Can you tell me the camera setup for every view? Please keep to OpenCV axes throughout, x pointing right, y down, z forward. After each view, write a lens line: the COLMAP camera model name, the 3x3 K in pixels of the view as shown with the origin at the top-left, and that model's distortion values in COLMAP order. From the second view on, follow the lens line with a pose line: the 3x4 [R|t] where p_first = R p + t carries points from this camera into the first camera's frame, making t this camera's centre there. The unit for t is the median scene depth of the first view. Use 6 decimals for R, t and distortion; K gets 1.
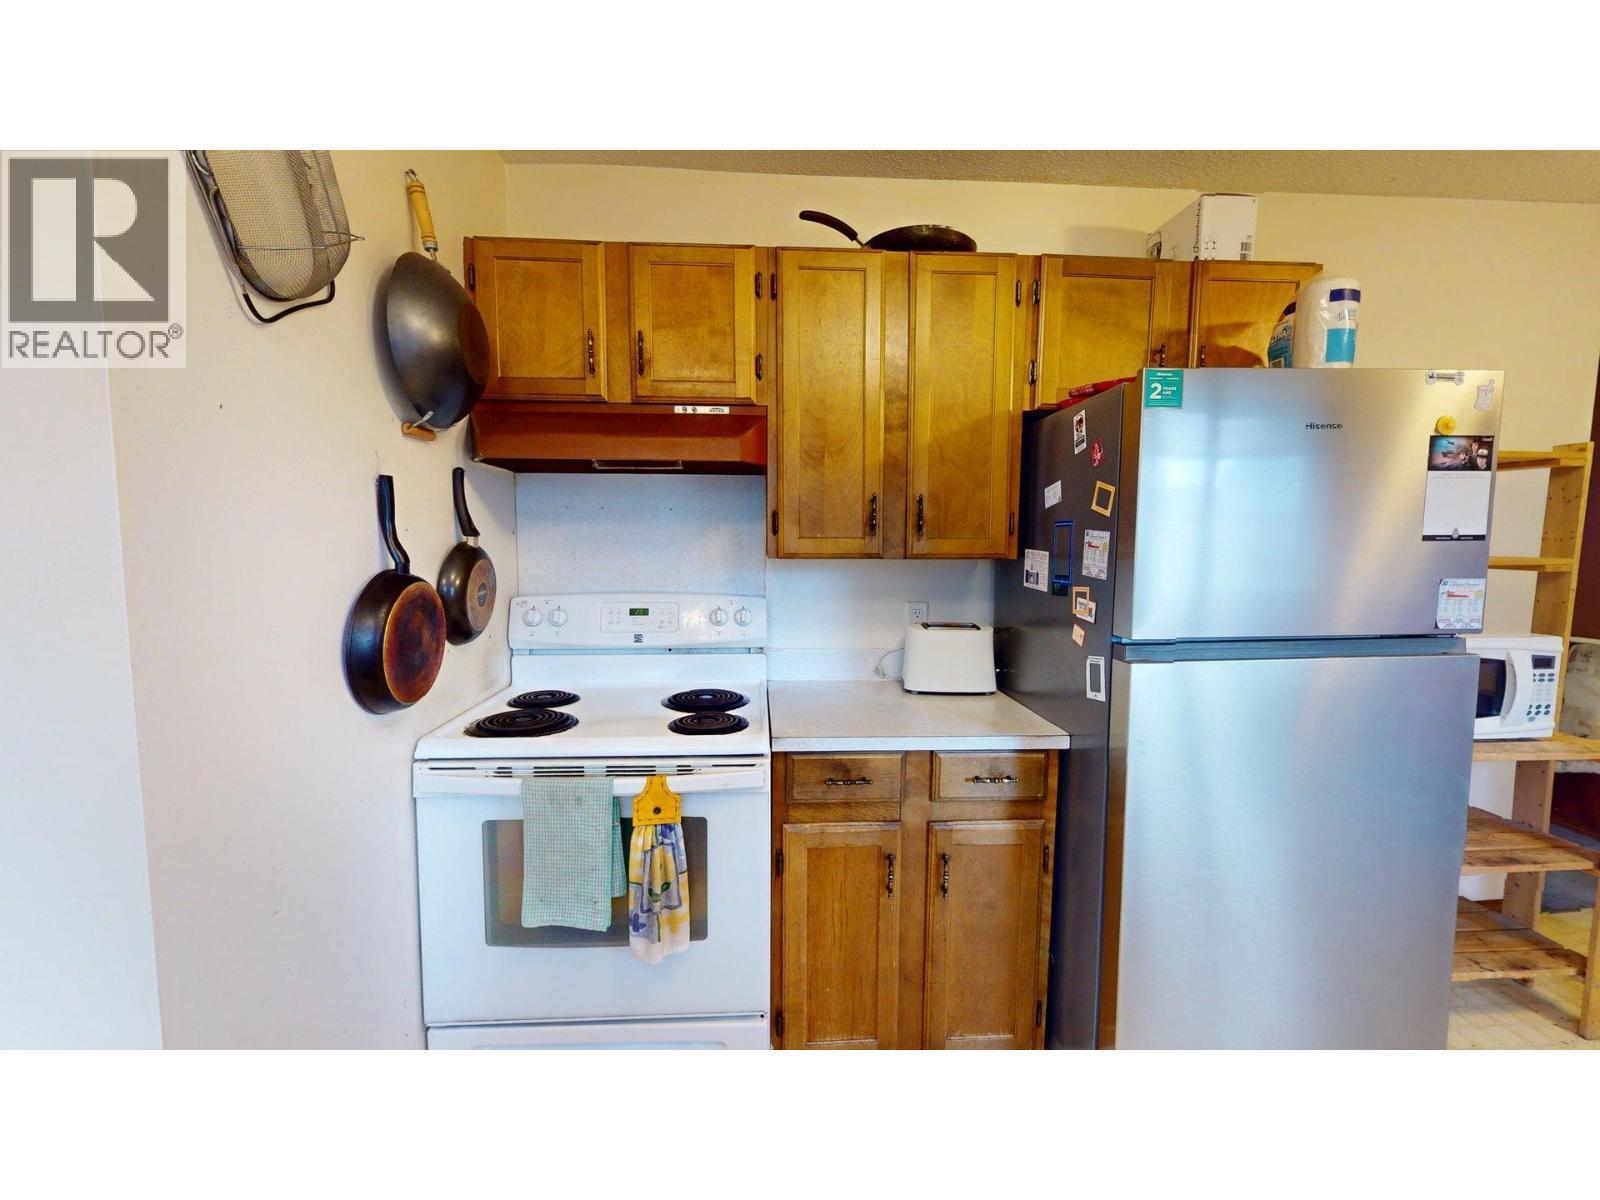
lens RADIAL K [[654.9, 0, 800.6], [0, 654.9, 597.7], [0, 0, 1]] dist [0.000113, 0.000100]
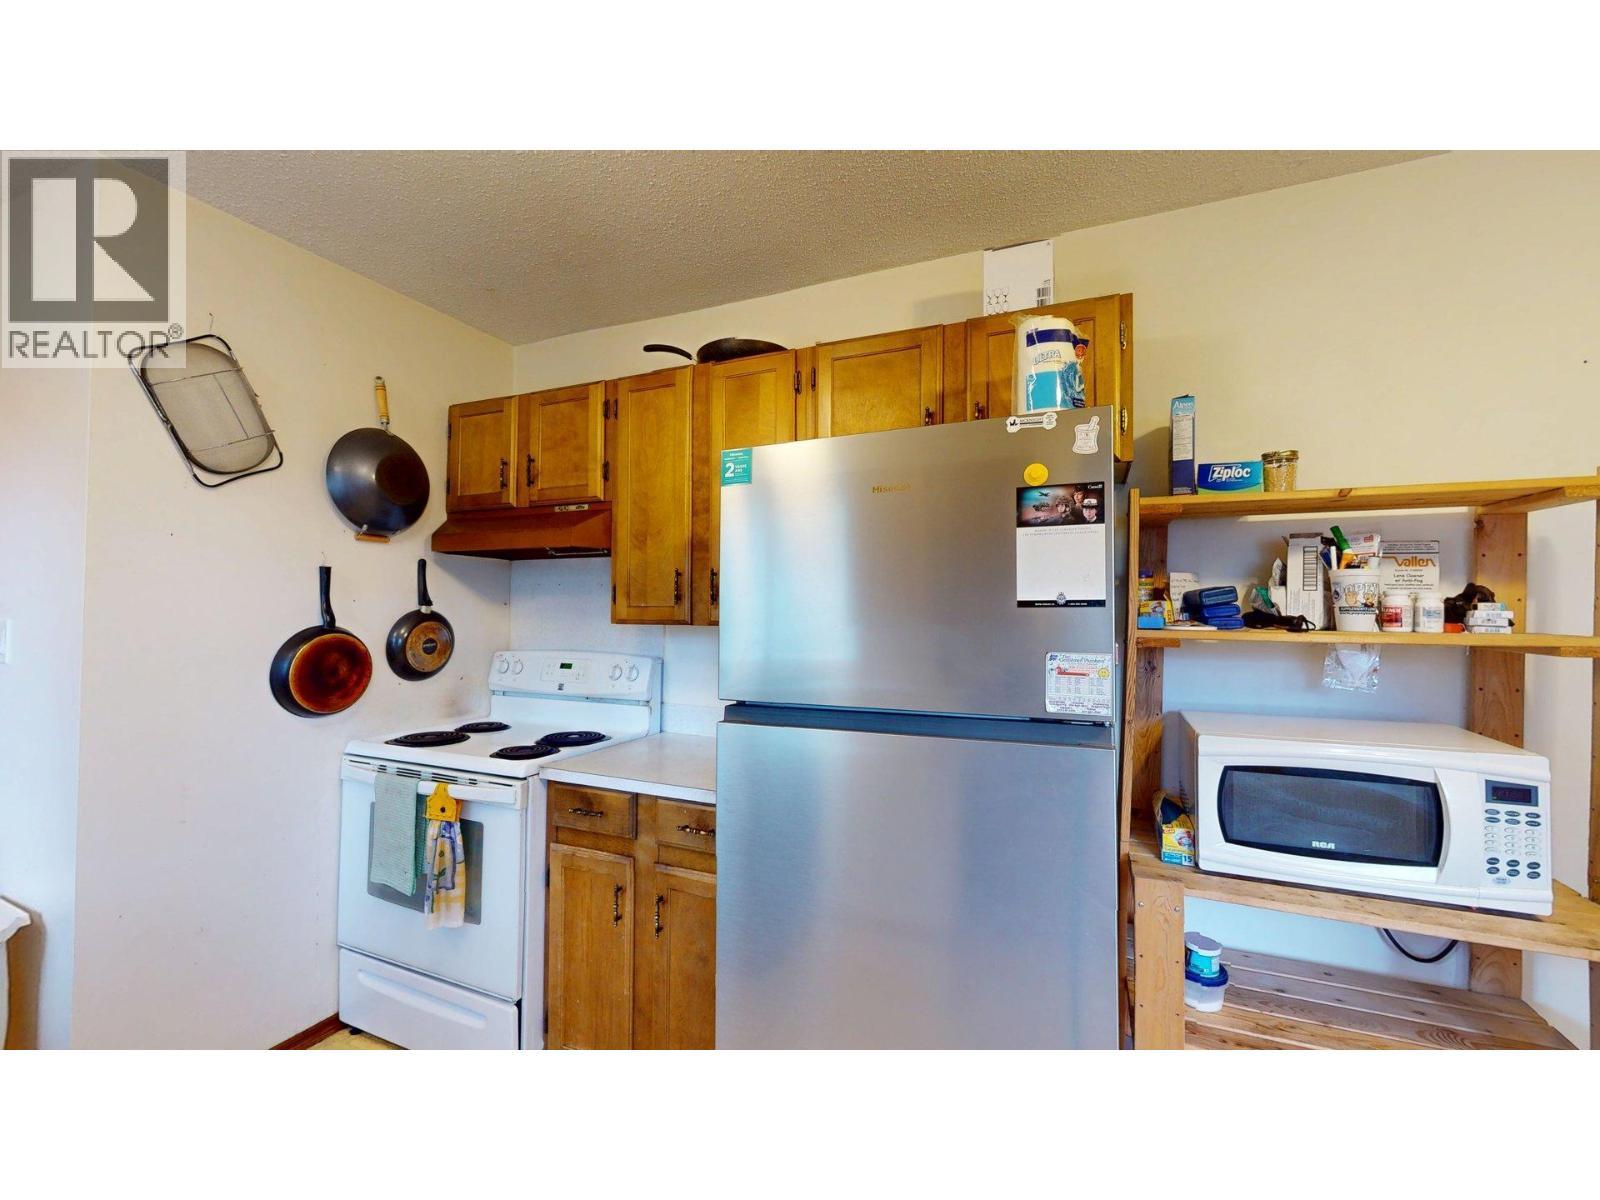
lens RADIAL K [[654.9, 0, 803.4], [0, 654.9, 602.4], [0, 0, 1]] dist [0.000113, 0.000100]
pose [[0.893752, -0.004170, -0.448543, 0.915890], [-0.044141, 0.994286, -0.097197, 0.003001], [0.446385, 0.106669, 0.888461, 0.088206]]
